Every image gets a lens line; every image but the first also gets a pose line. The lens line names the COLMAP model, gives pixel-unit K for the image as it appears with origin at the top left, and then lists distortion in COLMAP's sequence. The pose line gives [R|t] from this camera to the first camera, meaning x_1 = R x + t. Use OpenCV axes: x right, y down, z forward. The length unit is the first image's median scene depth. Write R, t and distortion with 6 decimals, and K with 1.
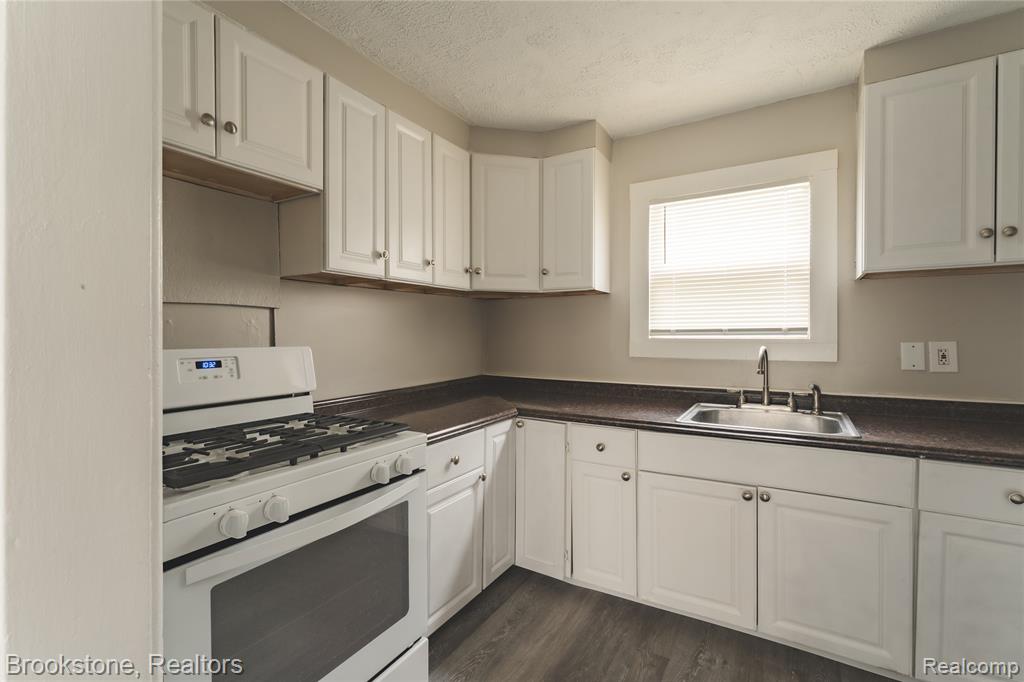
lens RADIAL K [[461.9, 0, 524.2], [0, 461.9, 334.1], [0, 0, 1]] dist [0.004468, -0.001353]
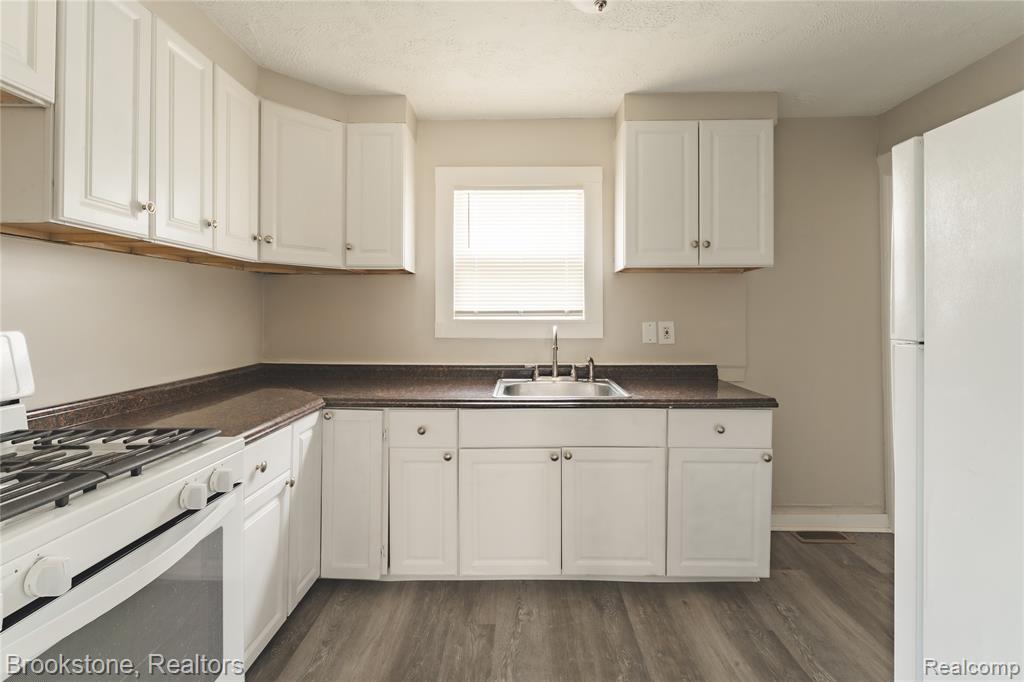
lens RADIAL K [[461.9, 0, 519.9], [0, 461.9, 309.2], [0, 0, 1]] dist [0.004468, -0.001353]
pose [[0.865159, 0.010845, 0.501381, -0.150787], [-0.002675, 0.999852, -0.017011, 0.004577], [-0.501491, 0.013376, 0.865060, 0.048621]]
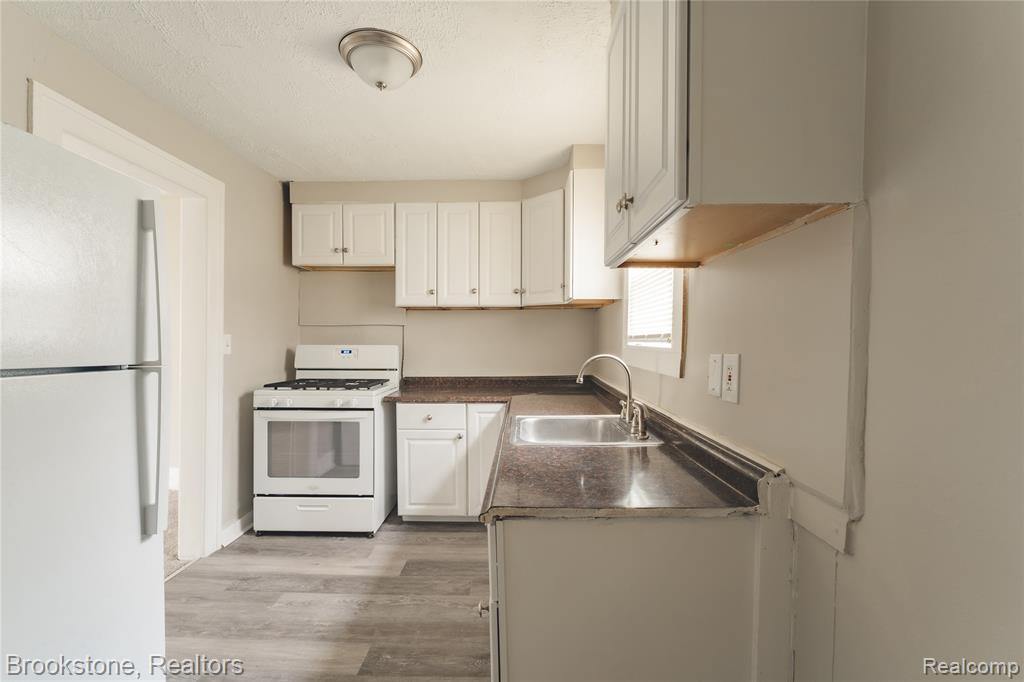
lens RADIAL K [[461.9, 0, 506.9], [0, 461.9, 336.5], [0, 0, 1]] dist [0.004468, -0.001353]
pose [[0.489438, -0.000340, -0.872038, 1.235967], [-0.002084, 0.999997, -0.001559, -0.007537], [0.872035, 0.002580, 0.489436, 0.393778]]
